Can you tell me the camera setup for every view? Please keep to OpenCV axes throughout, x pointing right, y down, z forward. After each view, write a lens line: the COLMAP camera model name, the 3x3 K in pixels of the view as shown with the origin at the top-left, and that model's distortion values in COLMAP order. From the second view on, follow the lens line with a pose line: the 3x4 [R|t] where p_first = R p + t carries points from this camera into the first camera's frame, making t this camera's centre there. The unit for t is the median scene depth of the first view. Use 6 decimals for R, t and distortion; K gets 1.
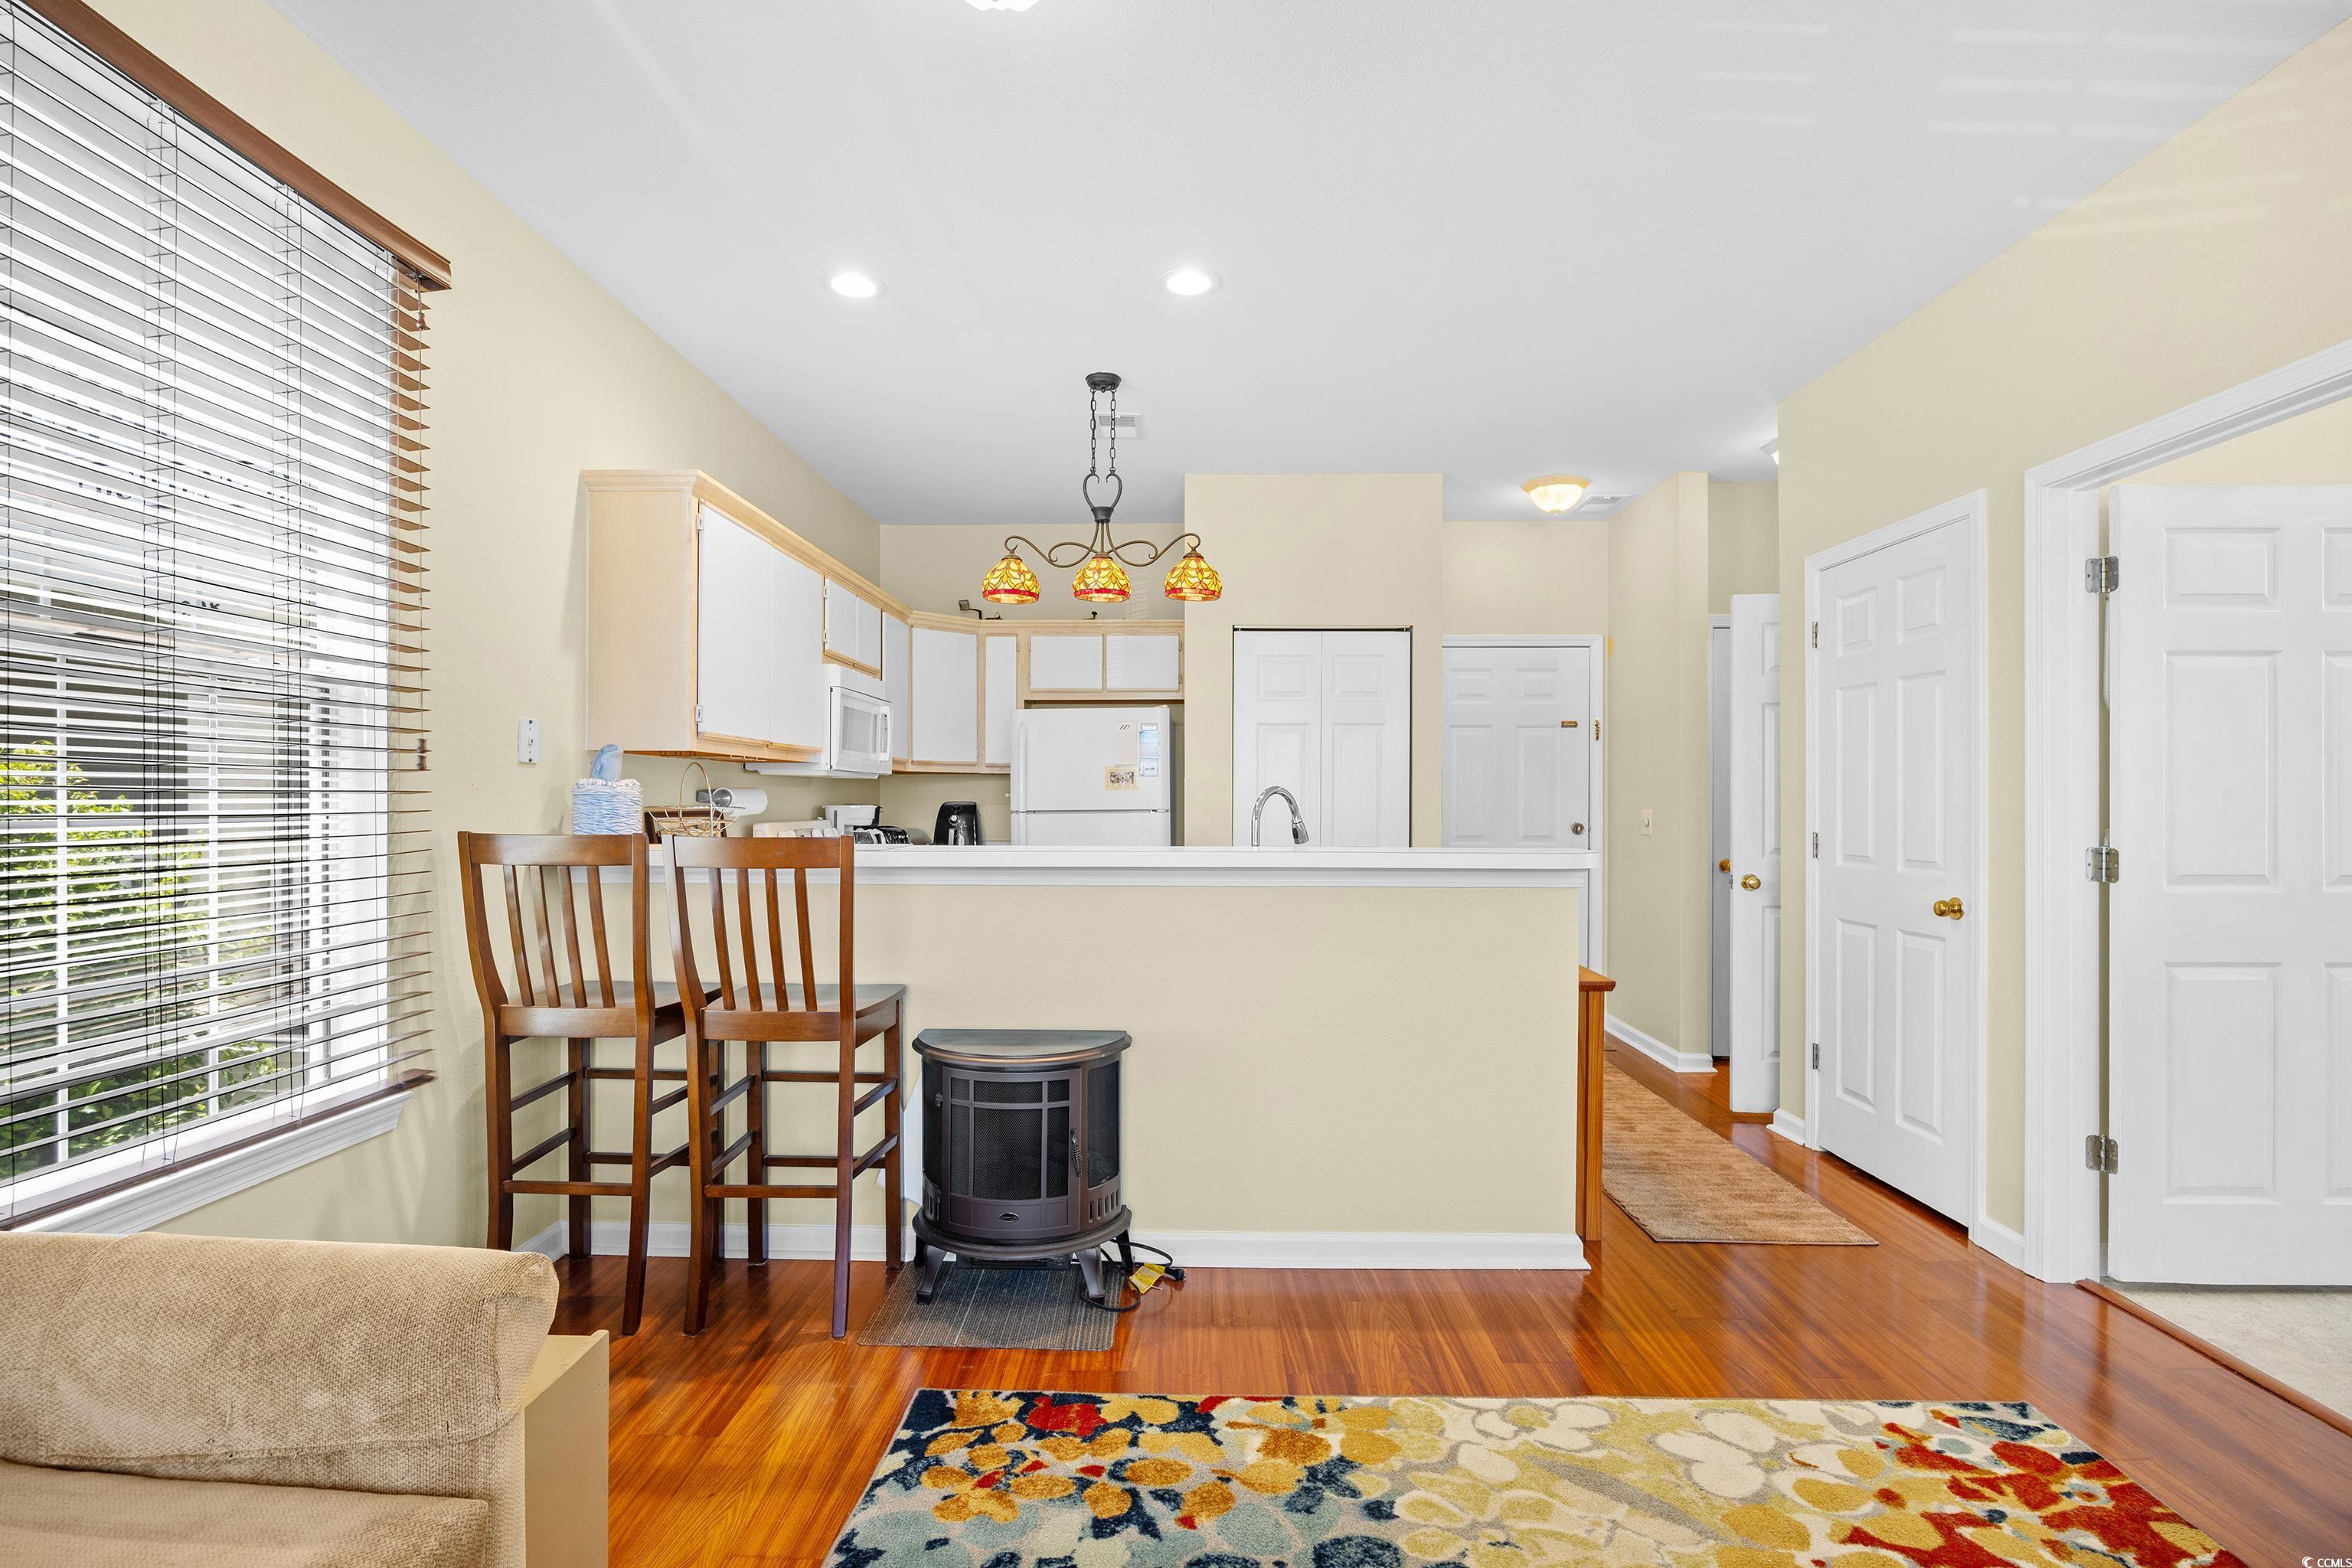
lens RADIAL K [[1101.3, 0, 1173.3], [0, 1101.3, 800.5], [0, 0, 1]] dist [-0.013056, 0.000072]
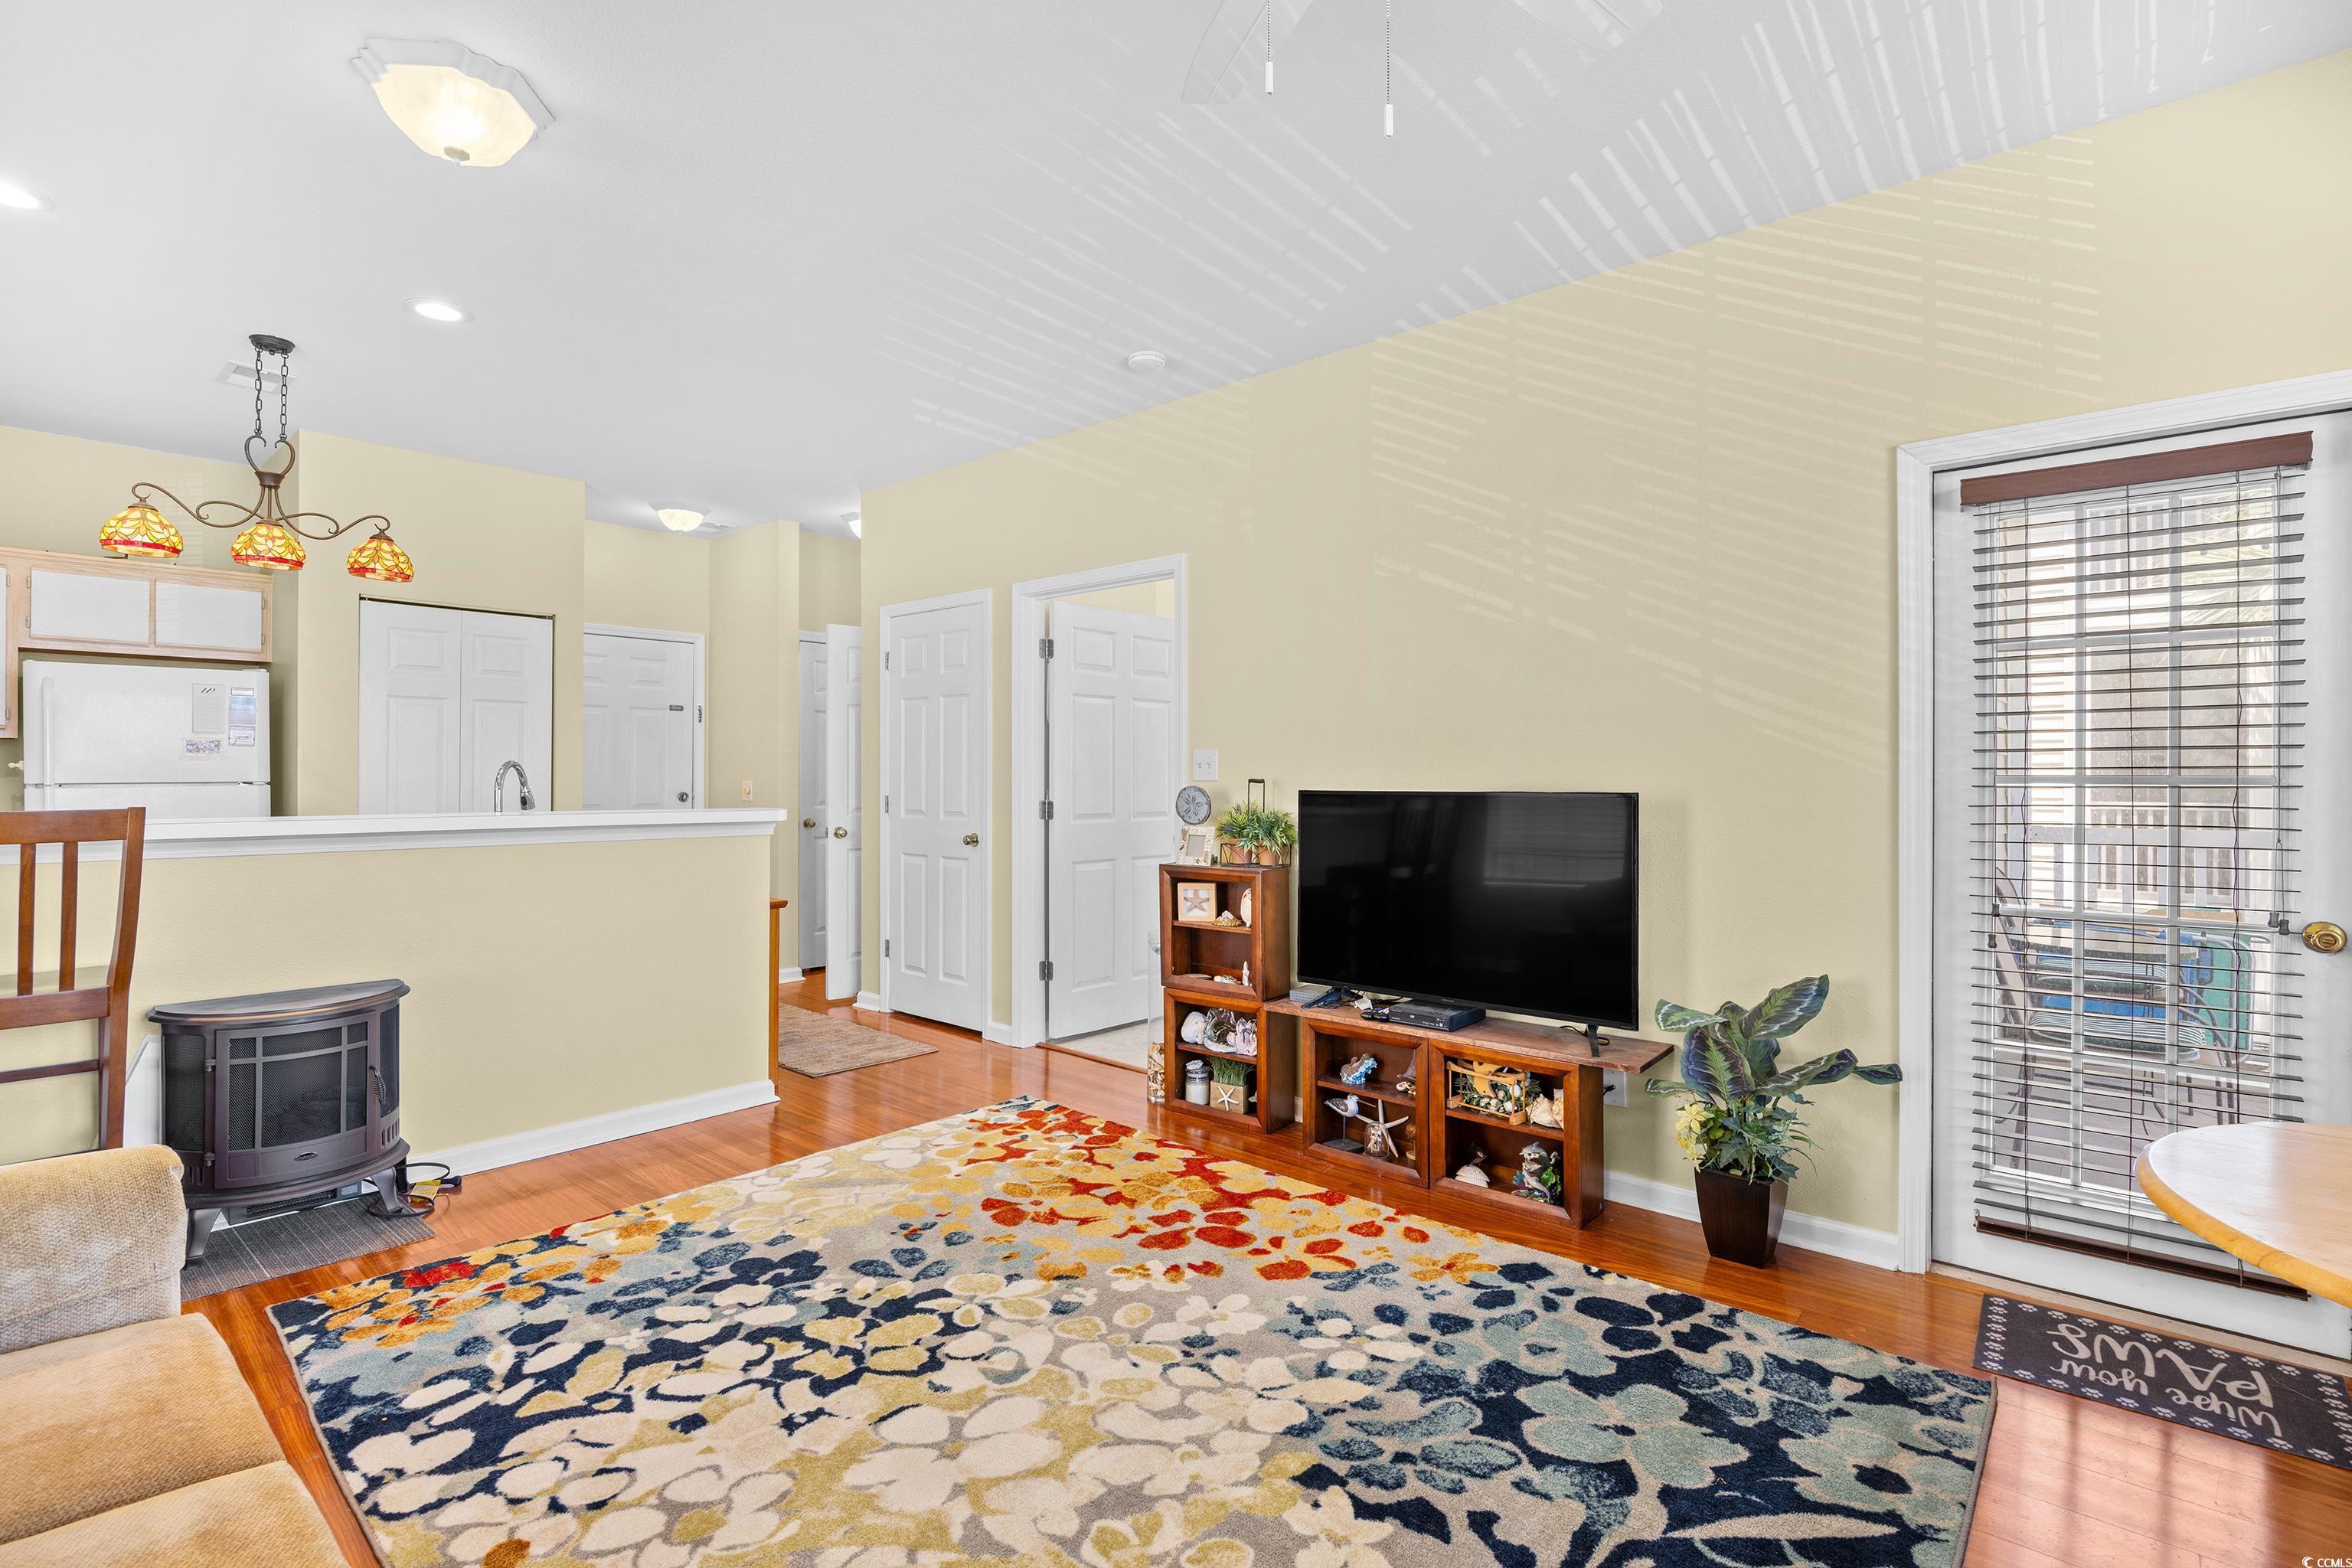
lens RADIAL K [[1089.9, 0, 1173.7], [0, 1089.9, 777.0], [0, 0, 1]] dist [-0.013799, 0.001153]
pose [[0.645168, -0.000866, 0.764040, -0.394130], [-0.002460, 0.999992, 0.003211, -0.001659], [-0.764037, -0.003951, 0.645161, -0.327585]]
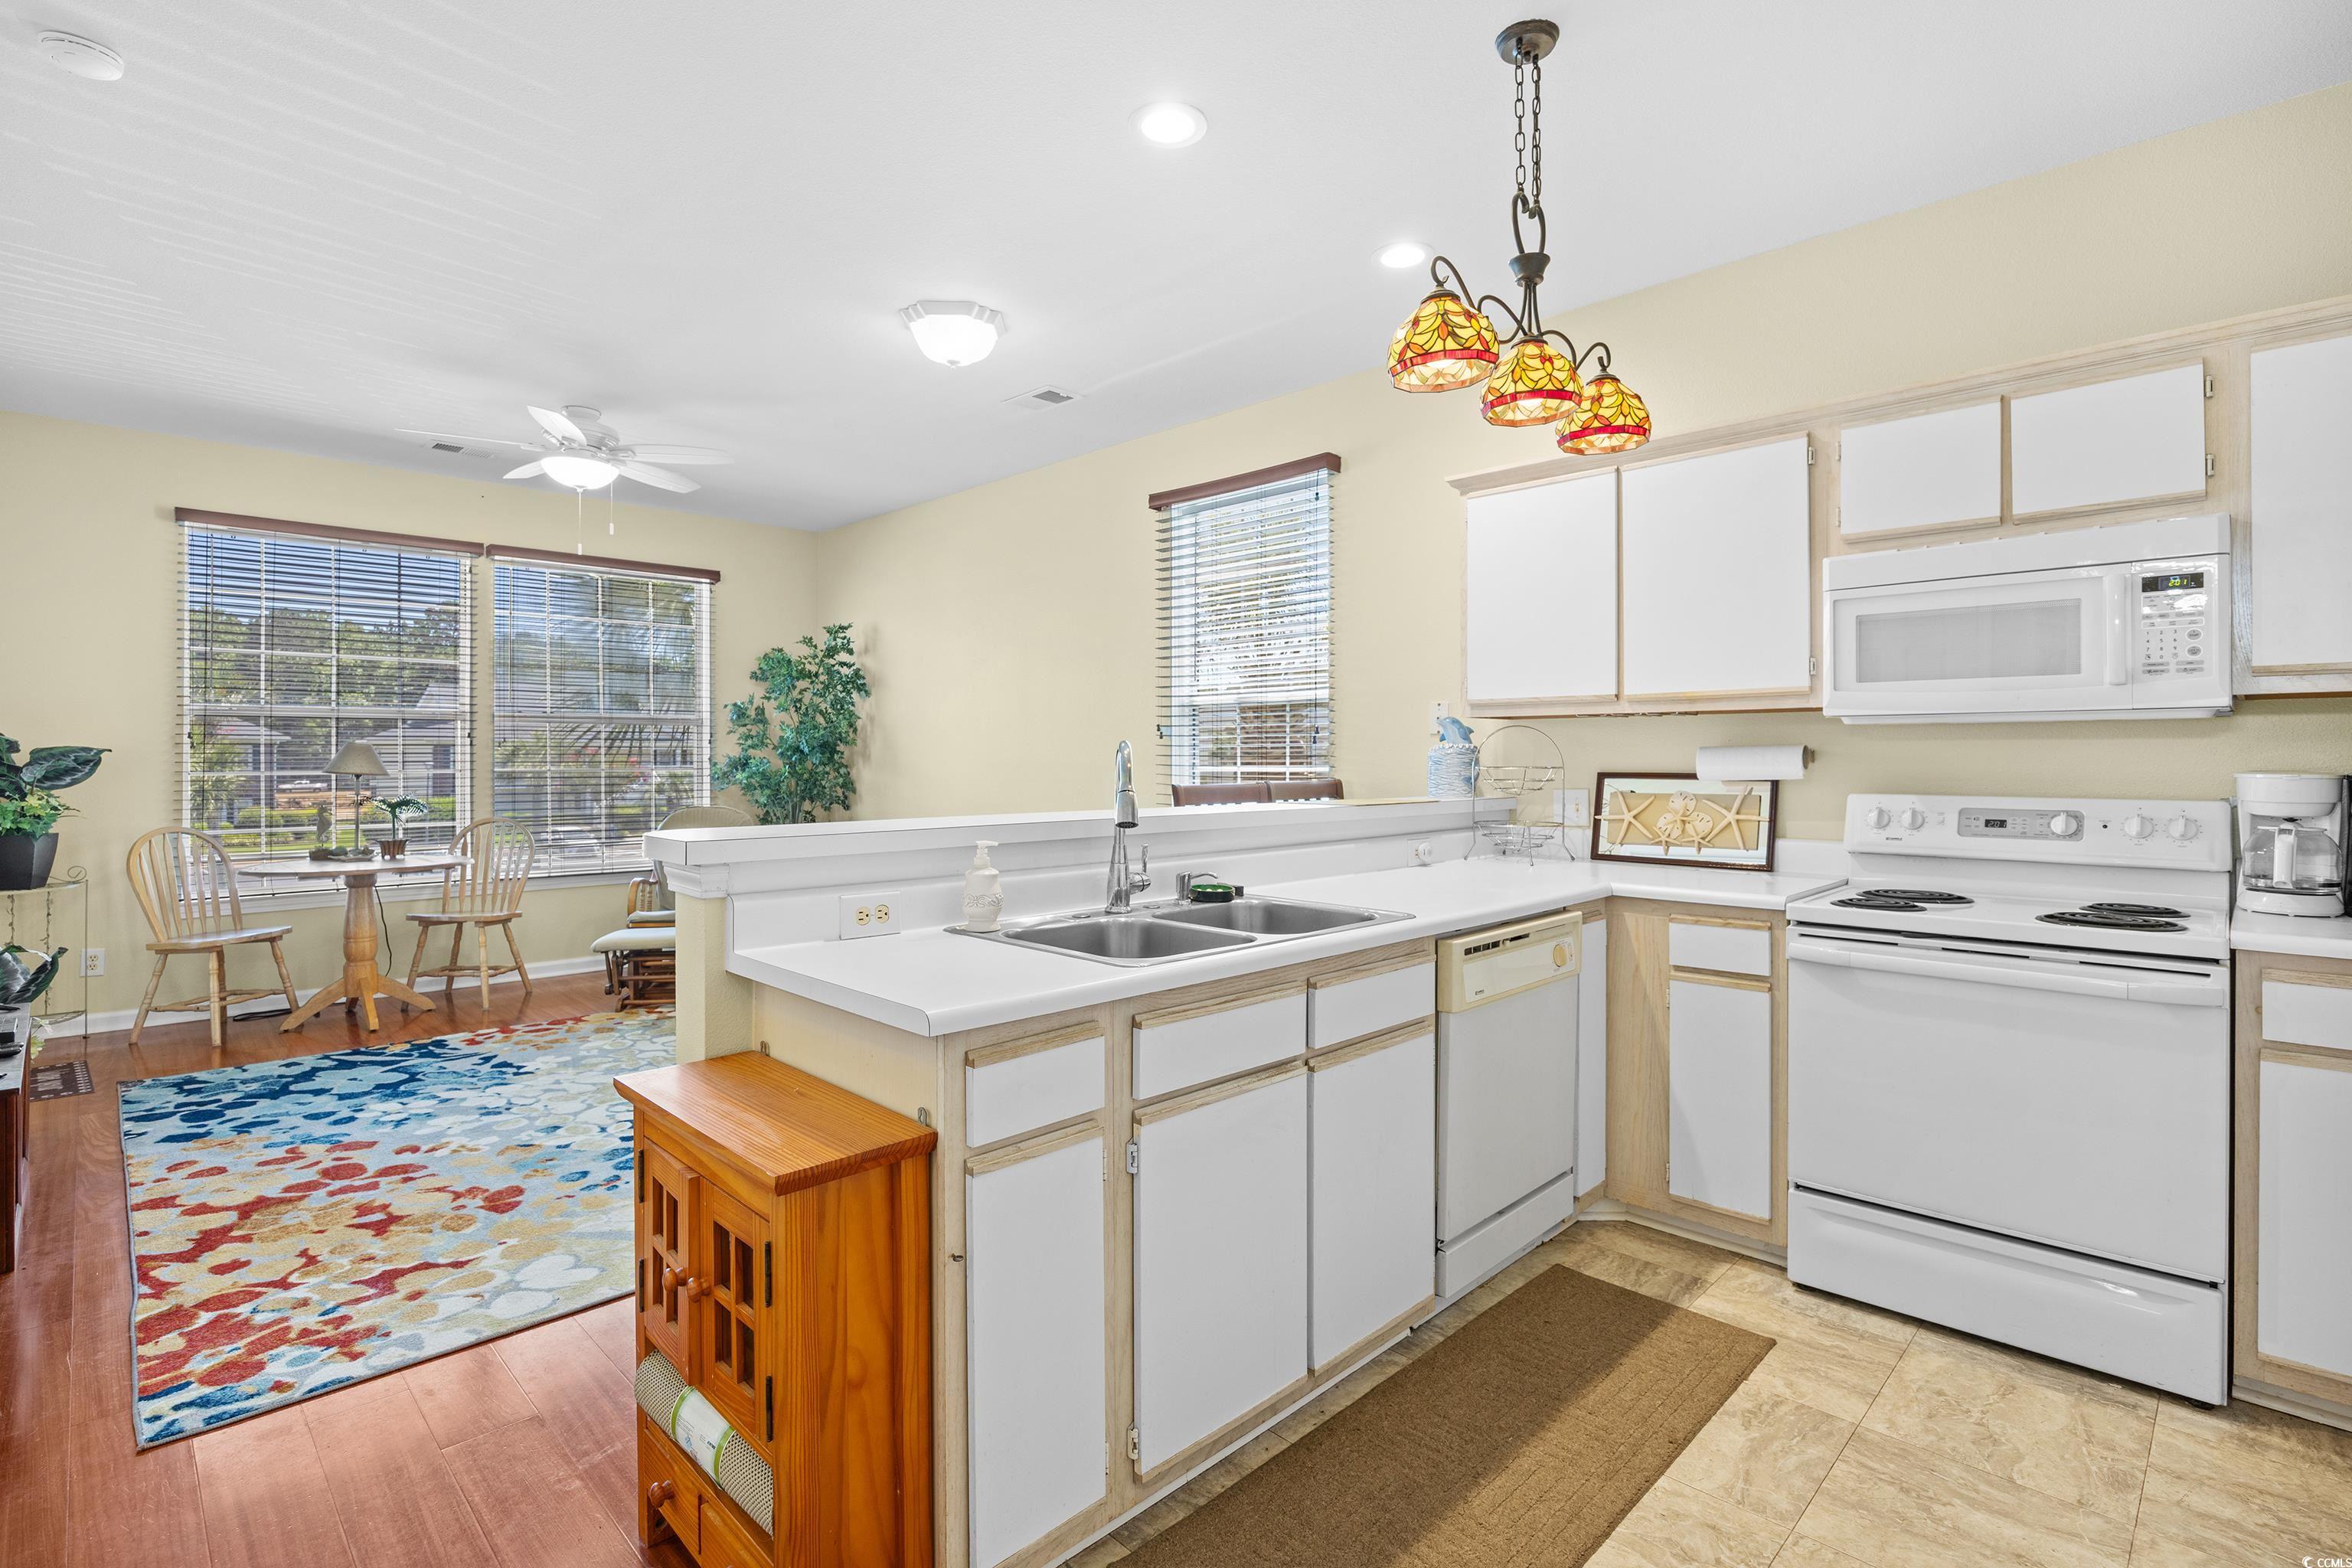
lens RADIAL K [[1093.0, 0, 1158.8], [0, 1093.0, 755.9], [0, 0, 1]] dist [-0.005237, -0.001324]
pose [[-0.695507, -0.004659, -0.718504, 0.684745], [-0.002594, 0.999989, -0.003974, 0.000223], [0.718515, -0.000900, -0.695511, 1.781142]]
